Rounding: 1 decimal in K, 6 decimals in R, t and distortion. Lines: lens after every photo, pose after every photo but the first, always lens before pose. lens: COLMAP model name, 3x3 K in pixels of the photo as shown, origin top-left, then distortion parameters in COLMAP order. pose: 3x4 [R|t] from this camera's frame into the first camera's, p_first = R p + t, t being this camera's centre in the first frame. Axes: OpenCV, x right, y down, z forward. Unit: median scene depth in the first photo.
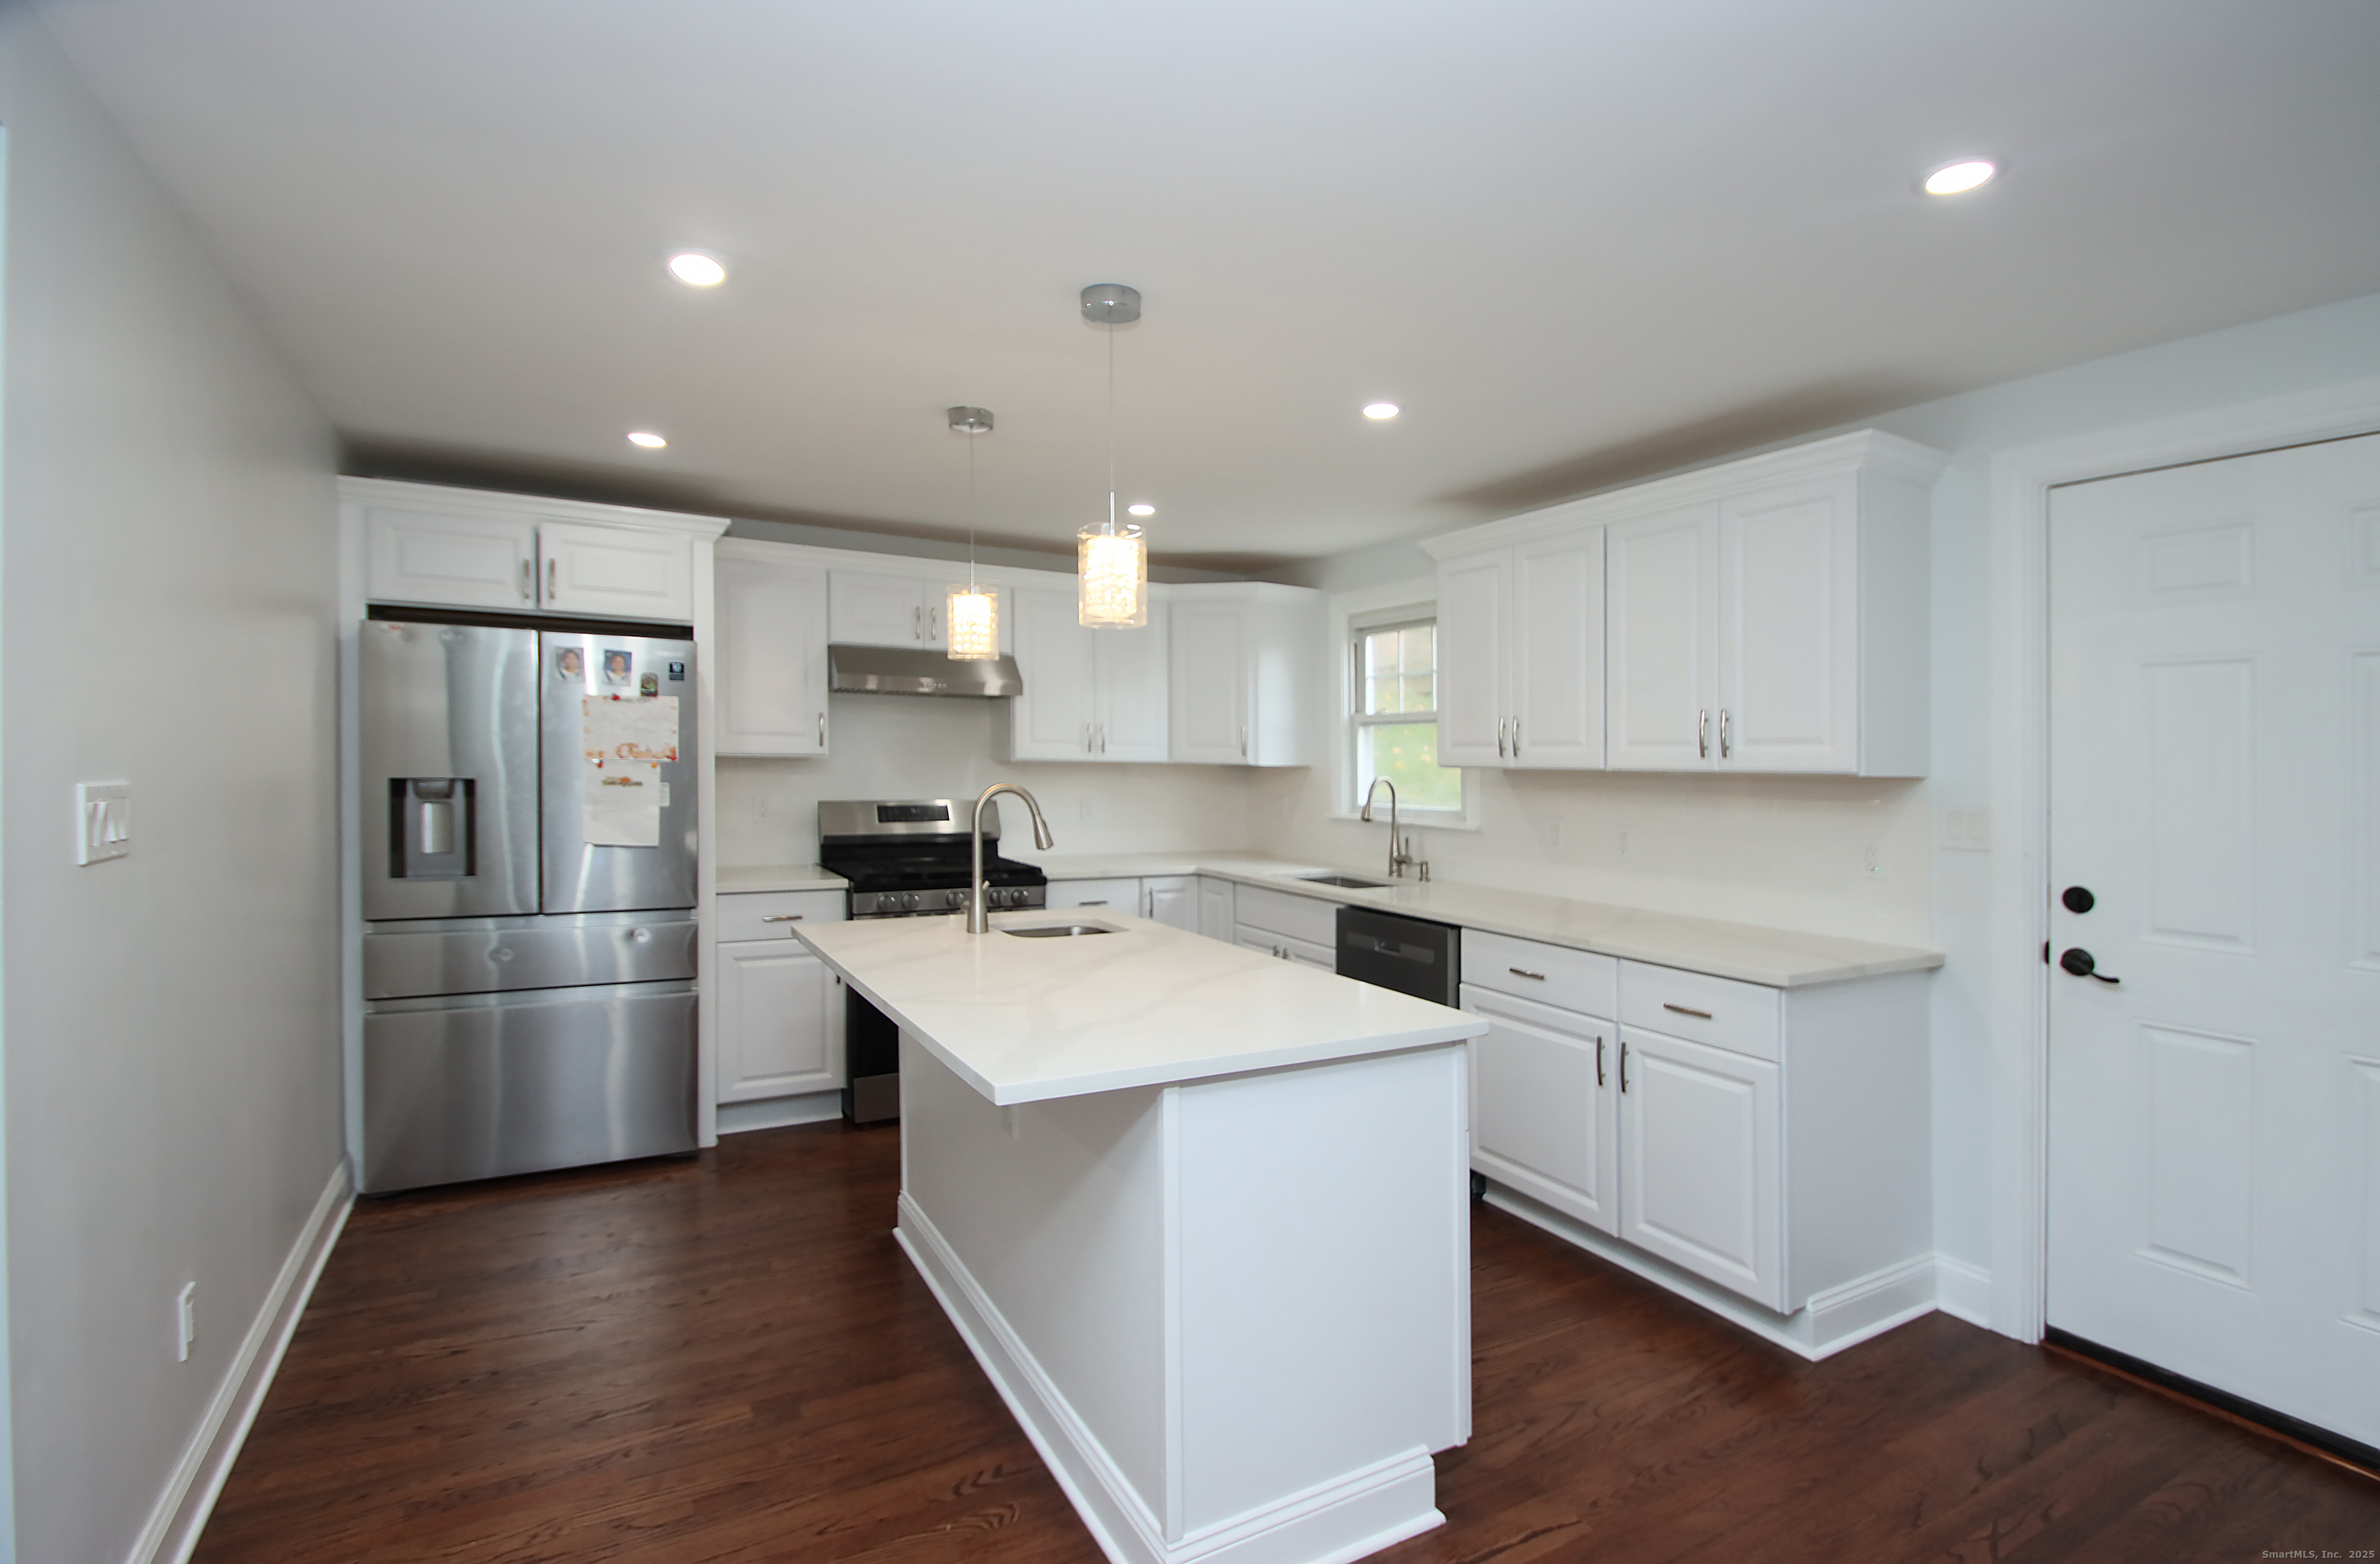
lens RADIAL K [[1129.7, 0, 1184.4], [0, 1129.7, 698.1], [0, 0, 1]] dist [0.015567, -0.017994]
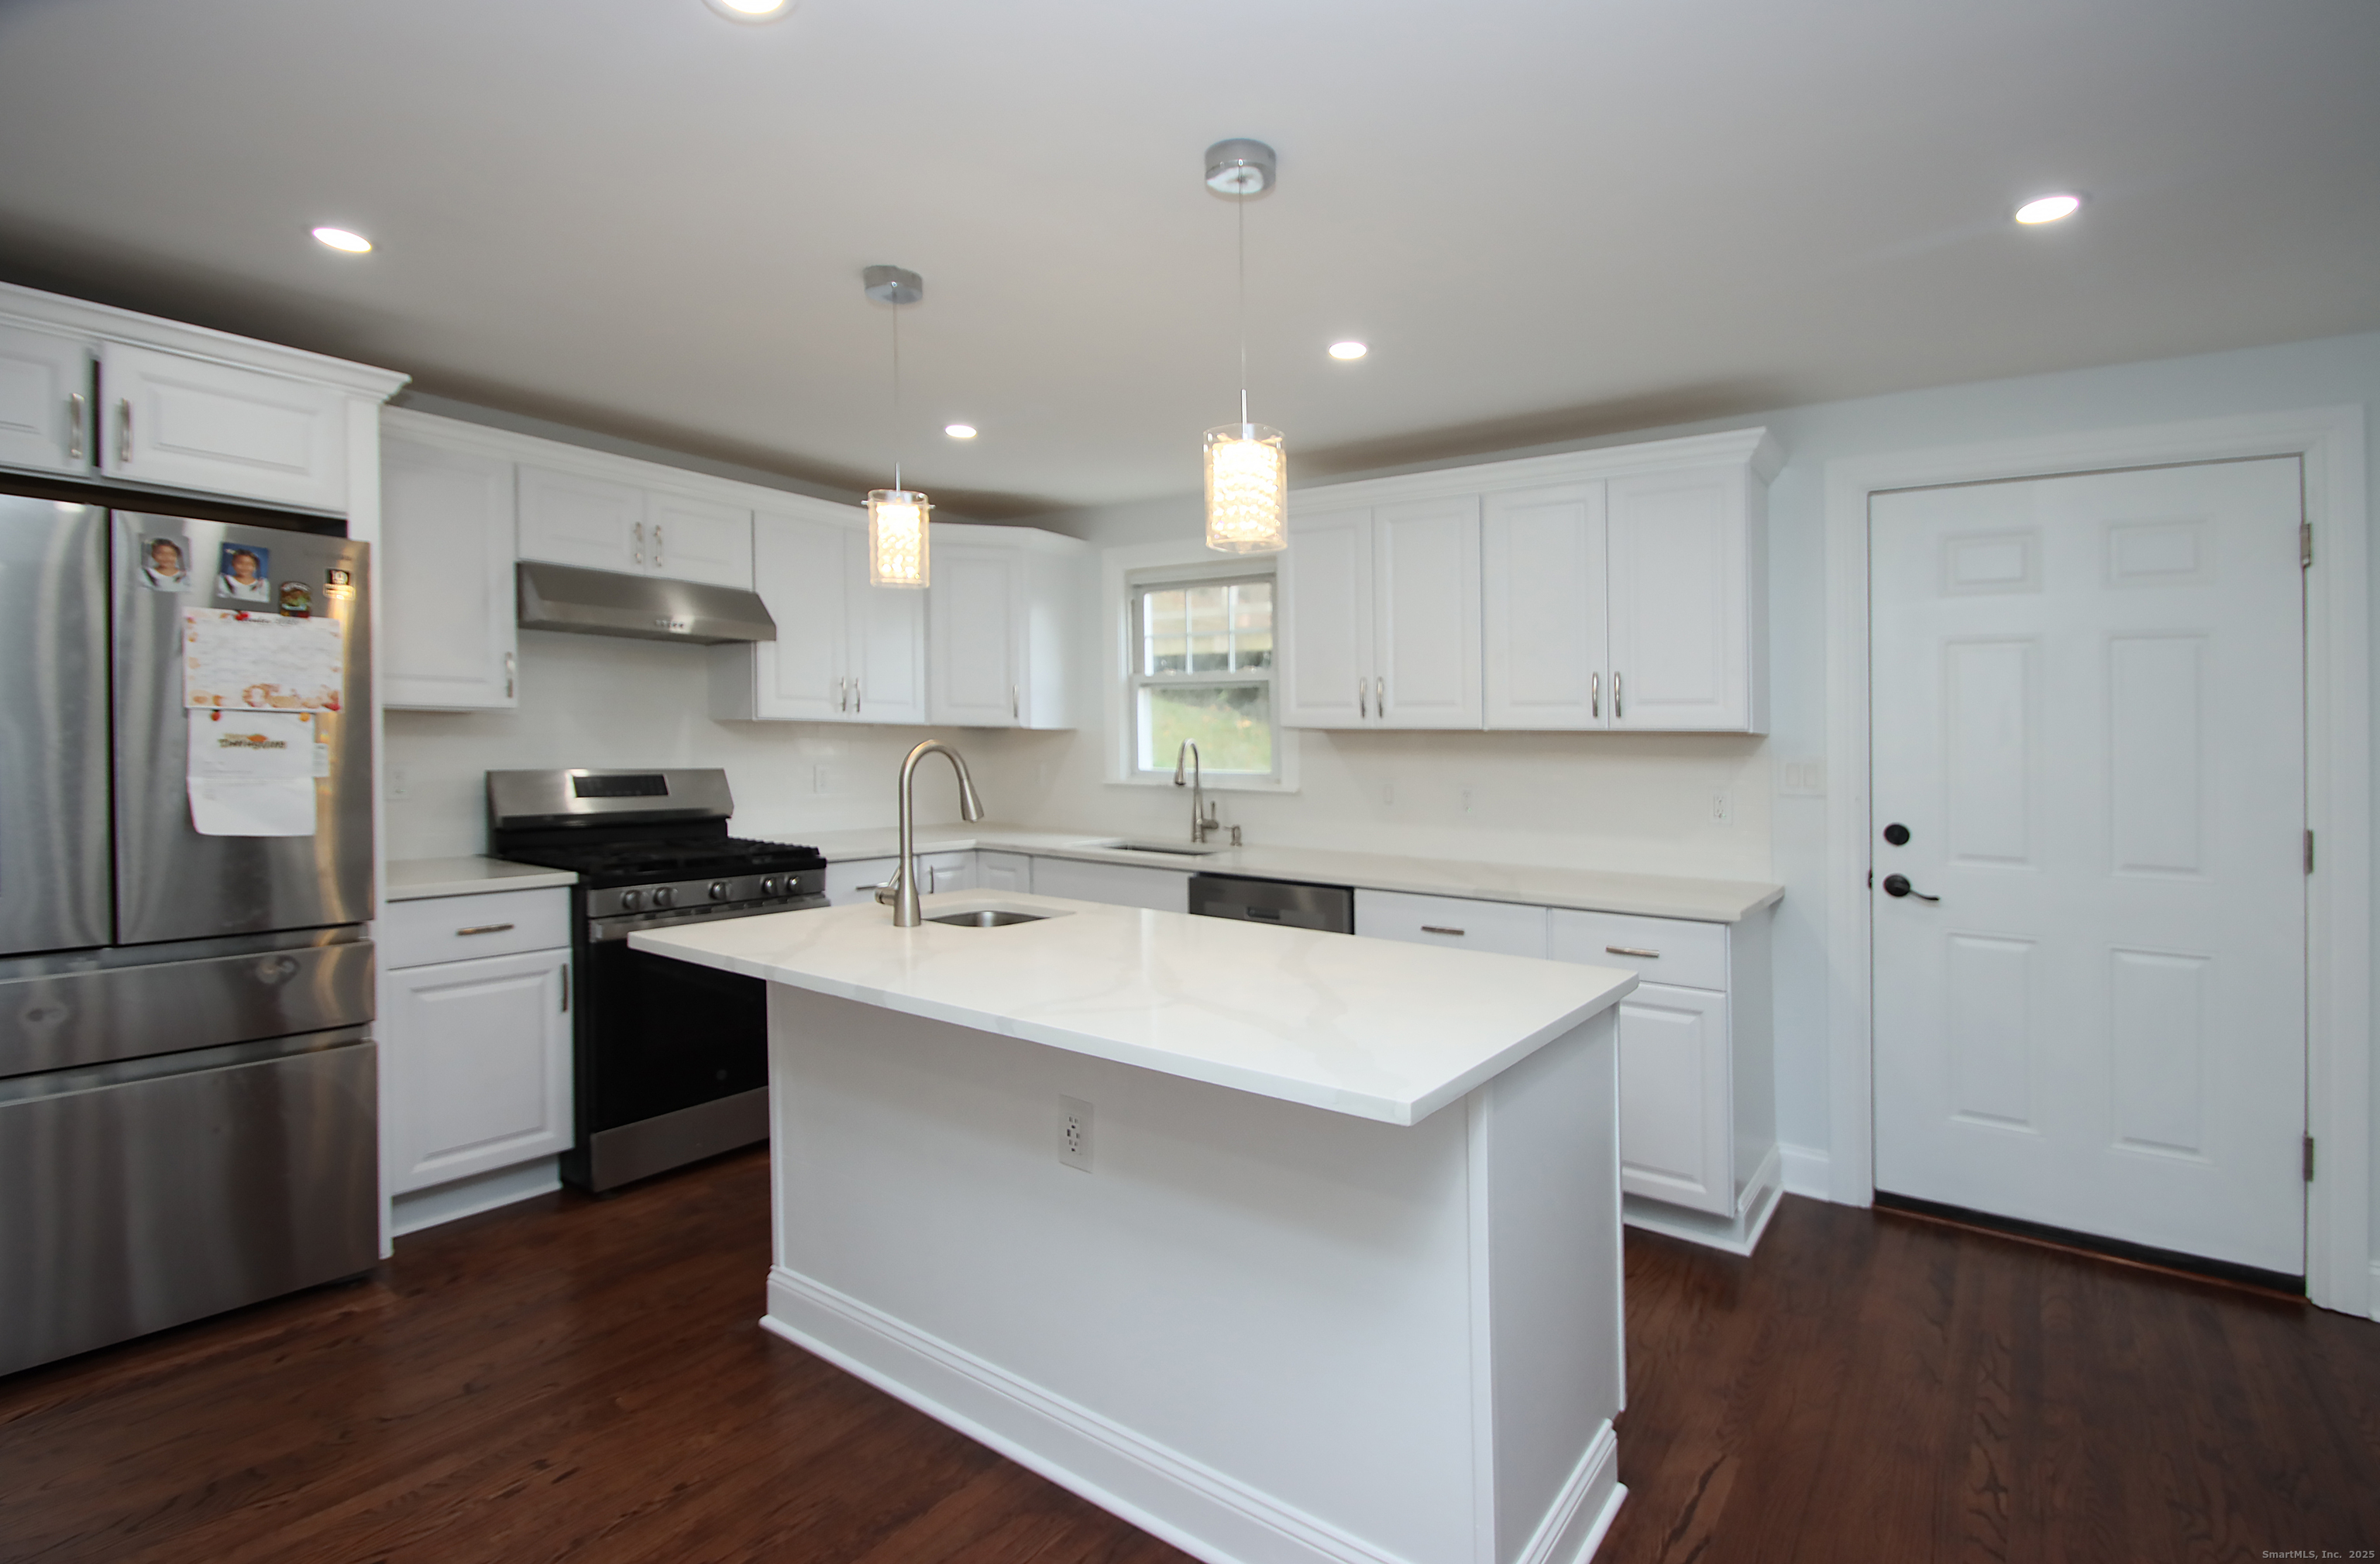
lens RADIAL K [[1129.7, 0, 1149.5], [0, 1129.7, 682.6], [0, 0, 1]] dist [0.015567, -0.017994]
pose [[0.903542, 0.023298, 0.427867, -0.345606], [-0.026657, 0.999643, 0.001860, 0.026200], [-0.427670, -0.013087, 0.903840, 0.187290]]
